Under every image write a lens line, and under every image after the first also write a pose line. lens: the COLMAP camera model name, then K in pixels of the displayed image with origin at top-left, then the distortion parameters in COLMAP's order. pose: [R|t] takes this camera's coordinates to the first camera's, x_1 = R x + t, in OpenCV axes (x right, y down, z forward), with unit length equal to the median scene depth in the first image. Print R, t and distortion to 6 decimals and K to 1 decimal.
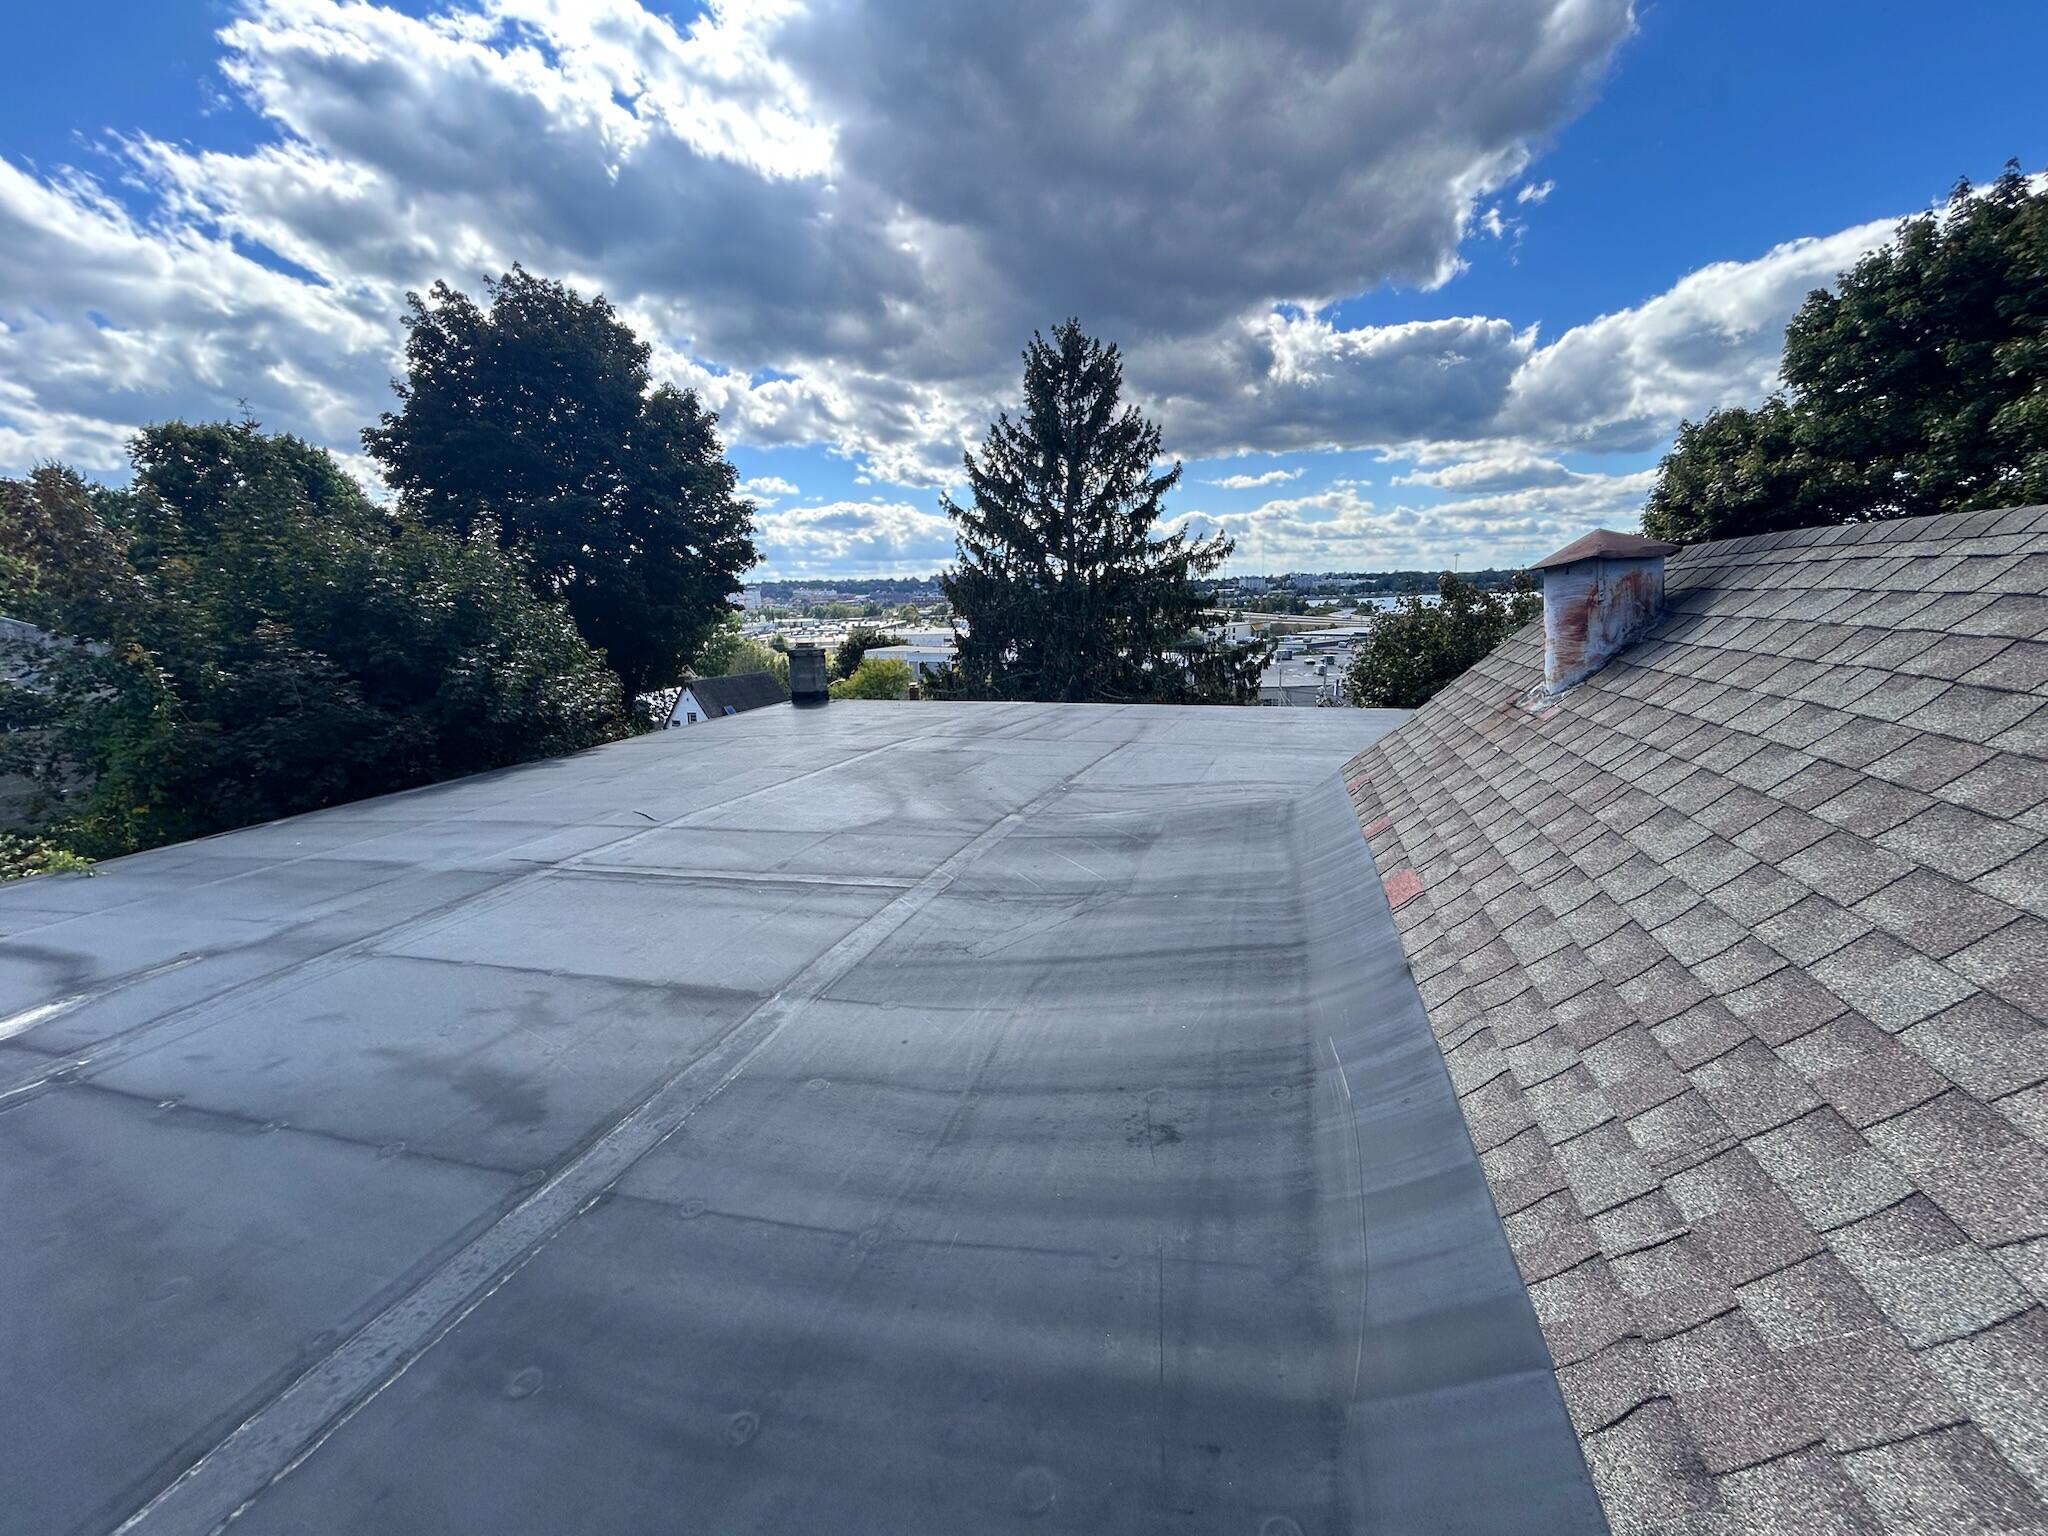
lens RADIAL K [[916.7, 0, 1024.0], [0, 916.7, 768.0], [0, 0, 1]] dist [0.000629, 0.000012]
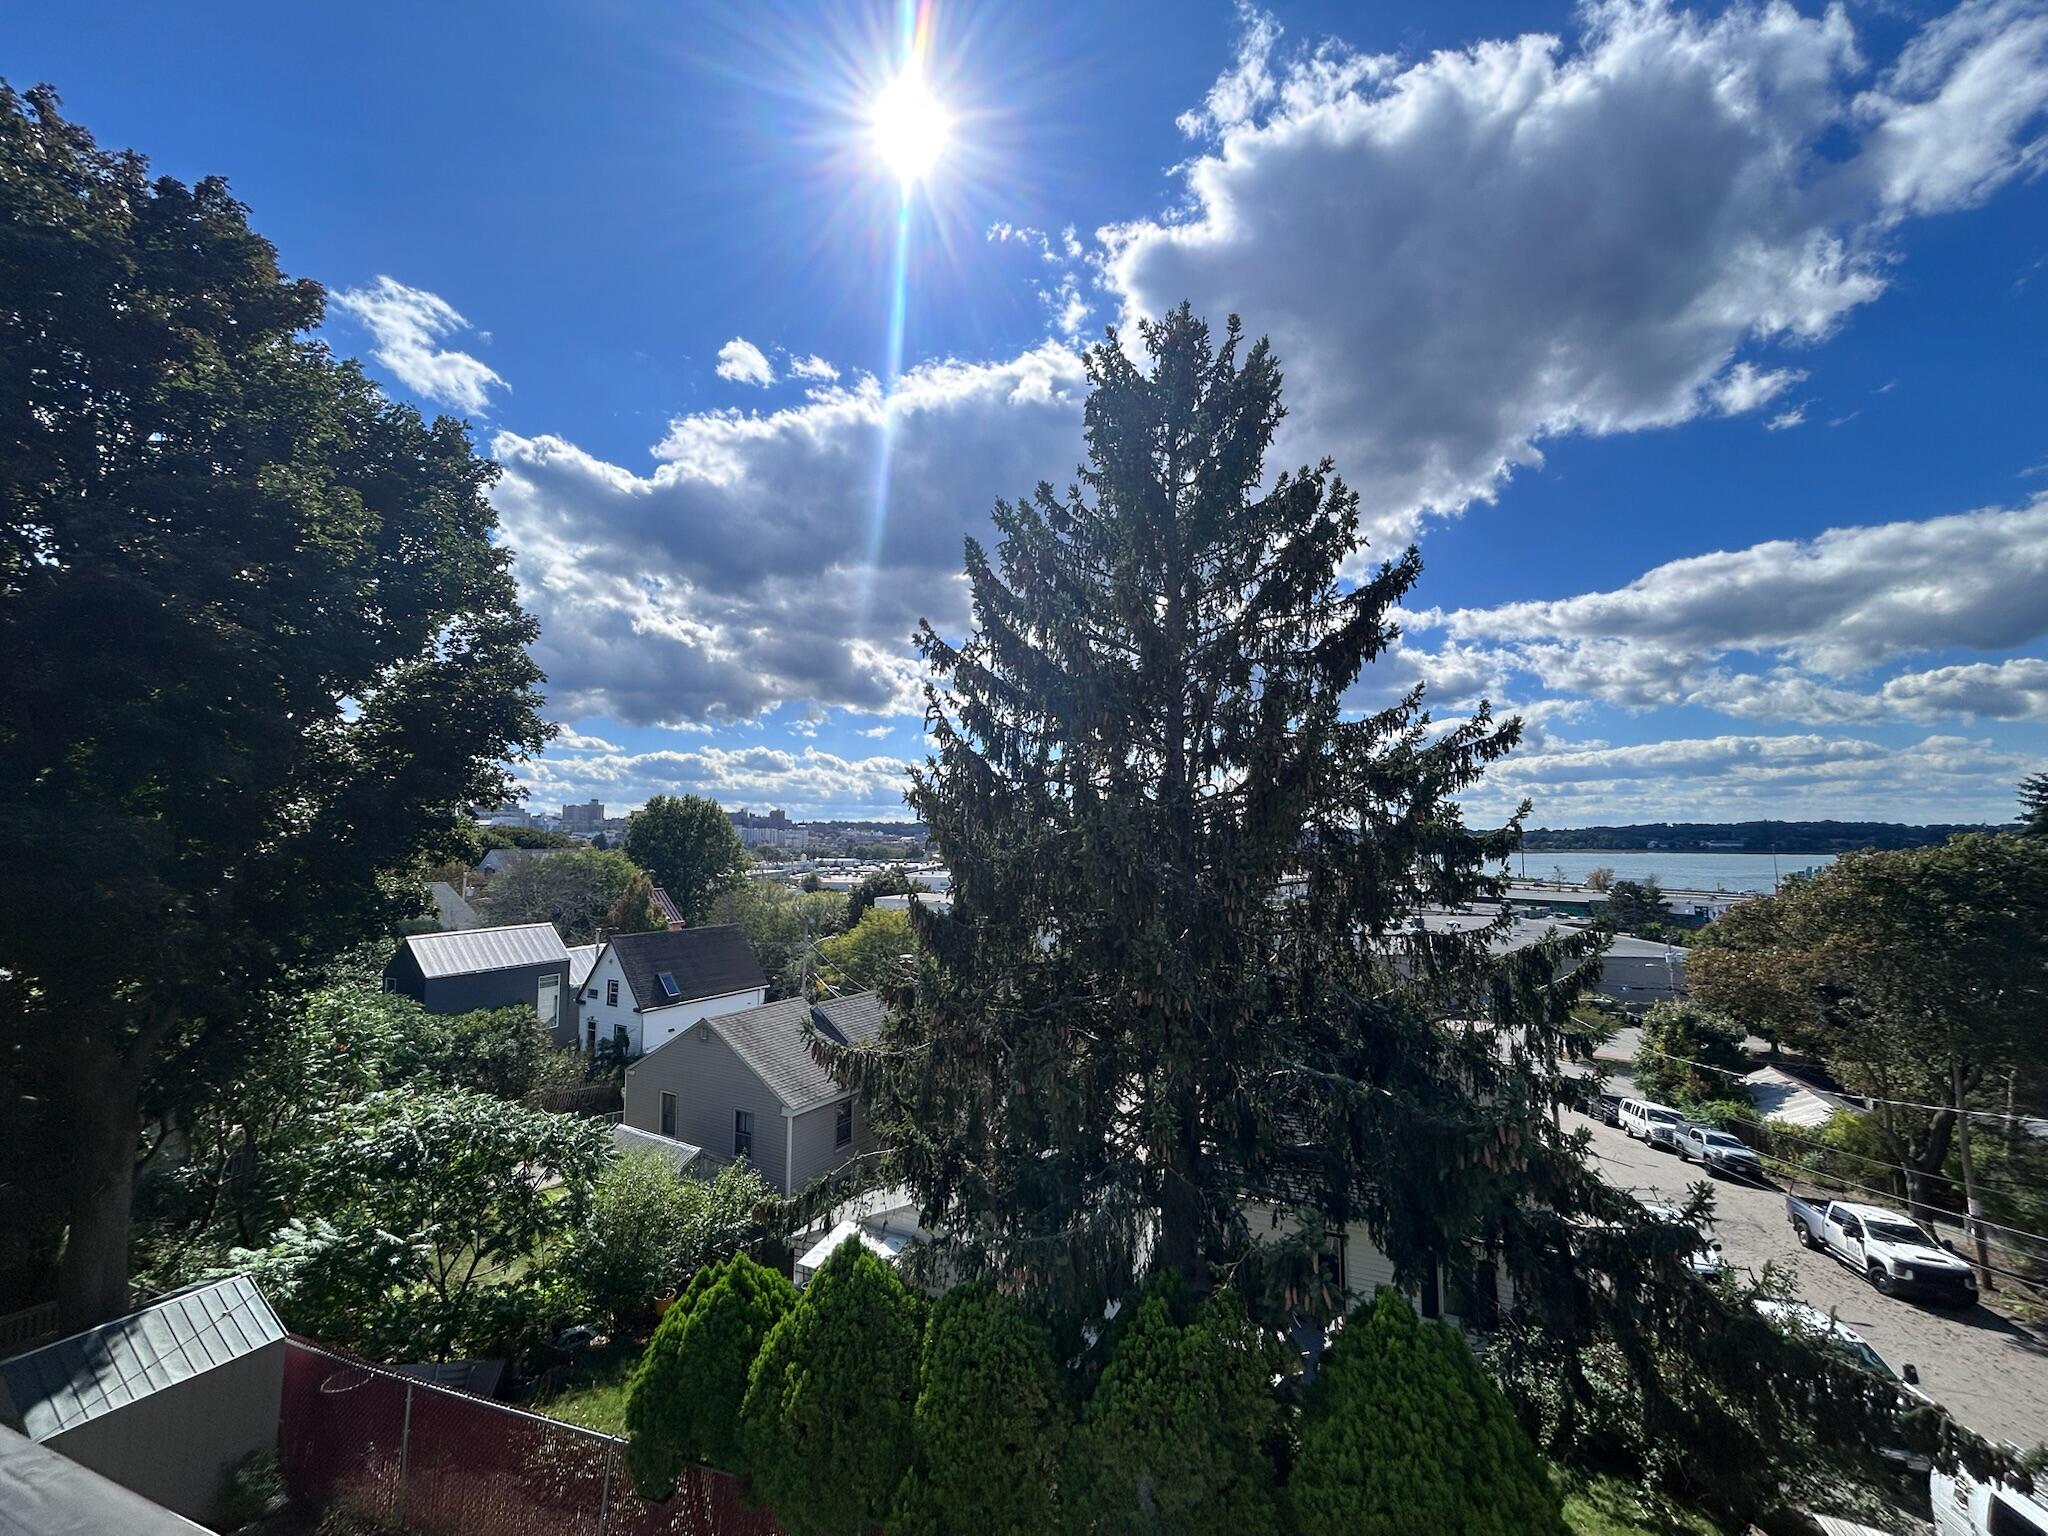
lens RADIAL K [[832.7, 0, 1019.4], [0, 832.7, 764.1], [0, 0, 1]] dist [0.001494, 0.000030]
pose [[0.998049, 0.022462, -0.058259, -0.002360], [-0.037724, 0.960427, -0.275964, -0.041651], [0.049755, 0.277623, 0.959401, 0.249262]]
